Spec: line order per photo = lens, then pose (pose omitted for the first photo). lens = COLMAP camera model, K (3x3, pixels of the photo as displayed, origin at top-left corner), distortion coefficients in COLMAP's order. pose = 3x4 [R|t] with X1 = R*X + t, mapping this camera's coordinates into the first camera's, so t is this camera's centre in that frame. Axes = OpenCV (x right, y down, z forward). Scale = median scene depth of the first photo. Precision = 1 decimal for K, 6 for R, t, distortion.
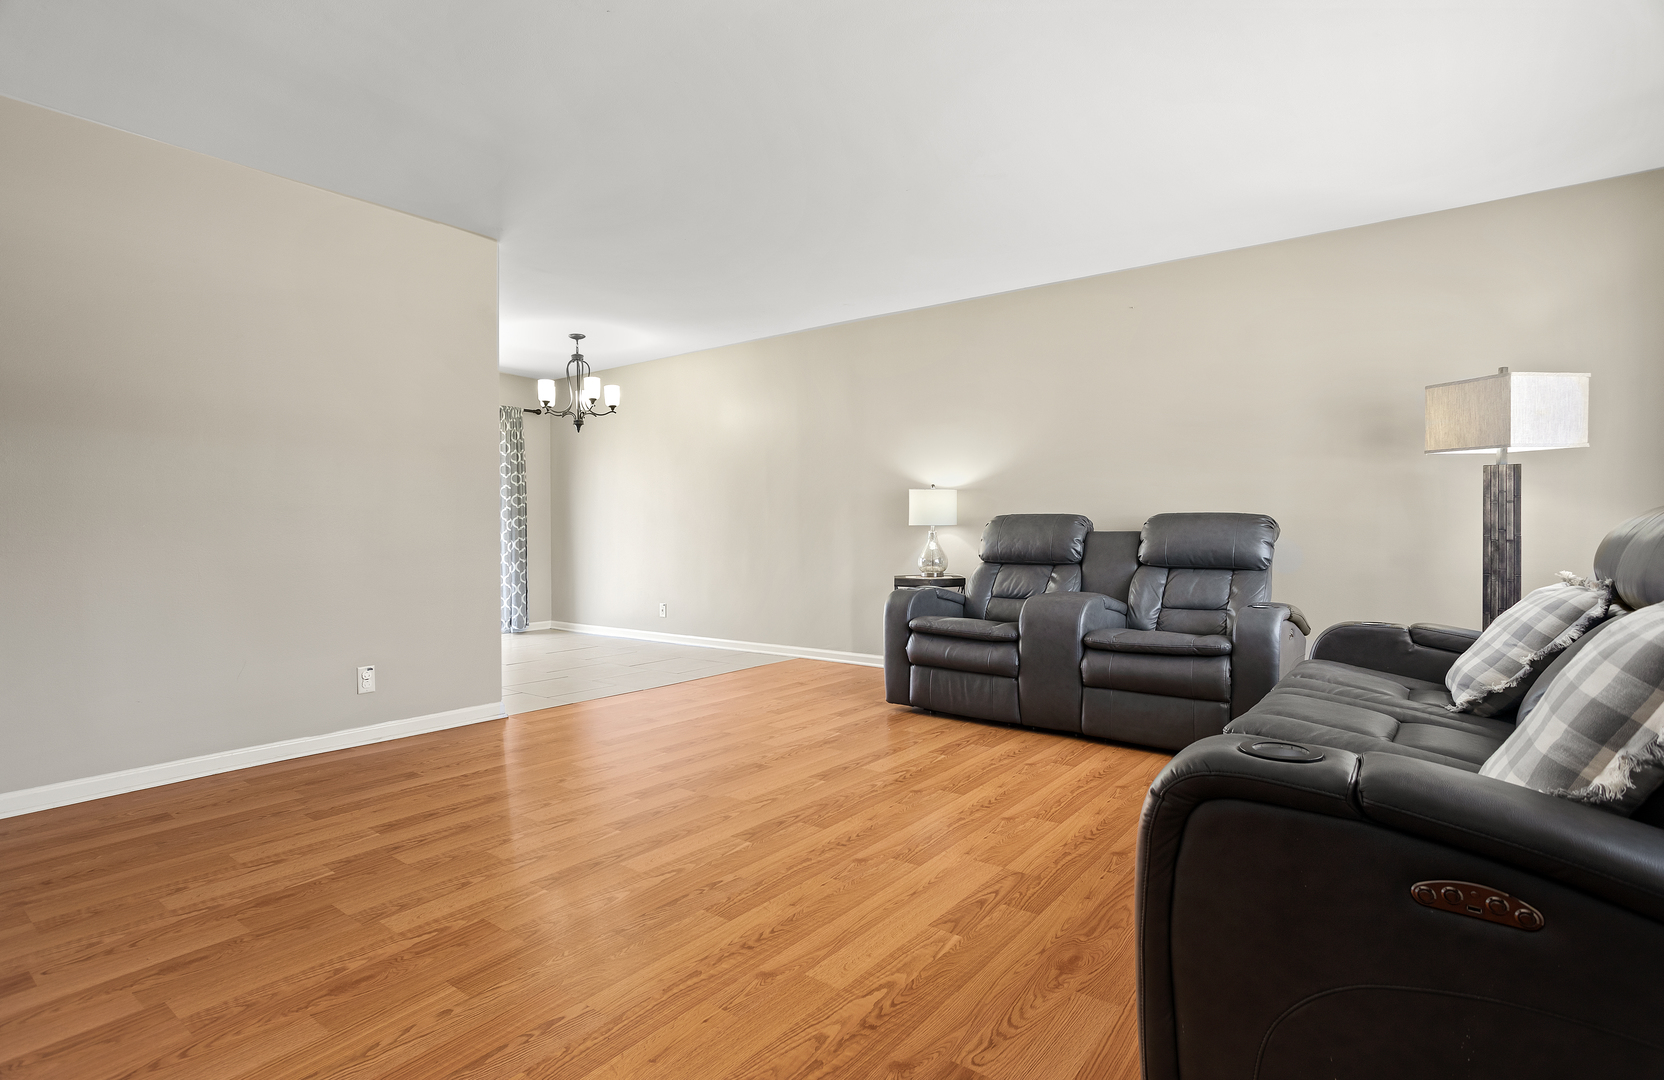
lens RADIAL K [[851.9, 0, 825.9], [0, 851.9, 535.5], [0, 0, 1]] dist [-0.037874, -0.000267]
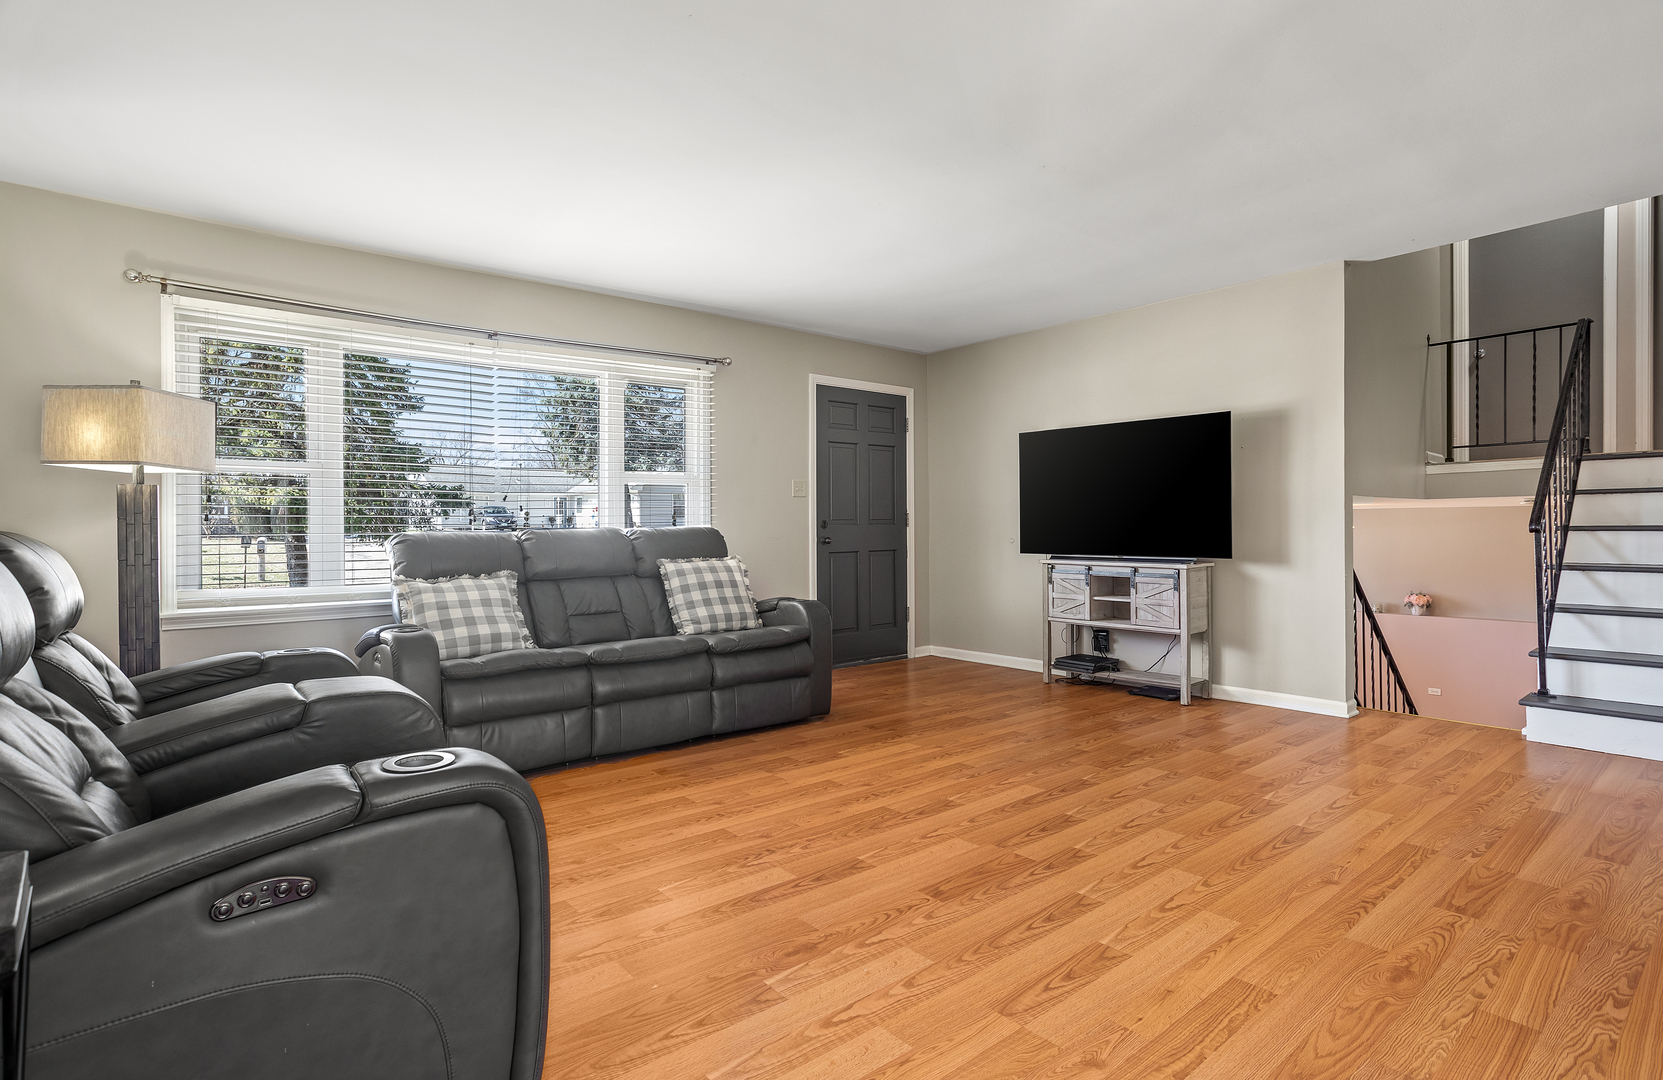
lens RADIAL K [[851.4, 0, 841.2], [0, 851.4, 534.0], [0, 0, 1]] dist [-0.037874, -0.000267]
pose [[-0.979192, 0.011497, 0.202611, -0.174430], [0.014293, 0.999822, 0.012340, -0.034133], [-0.202433, 0.014979, -0.979182, 2.040794]]
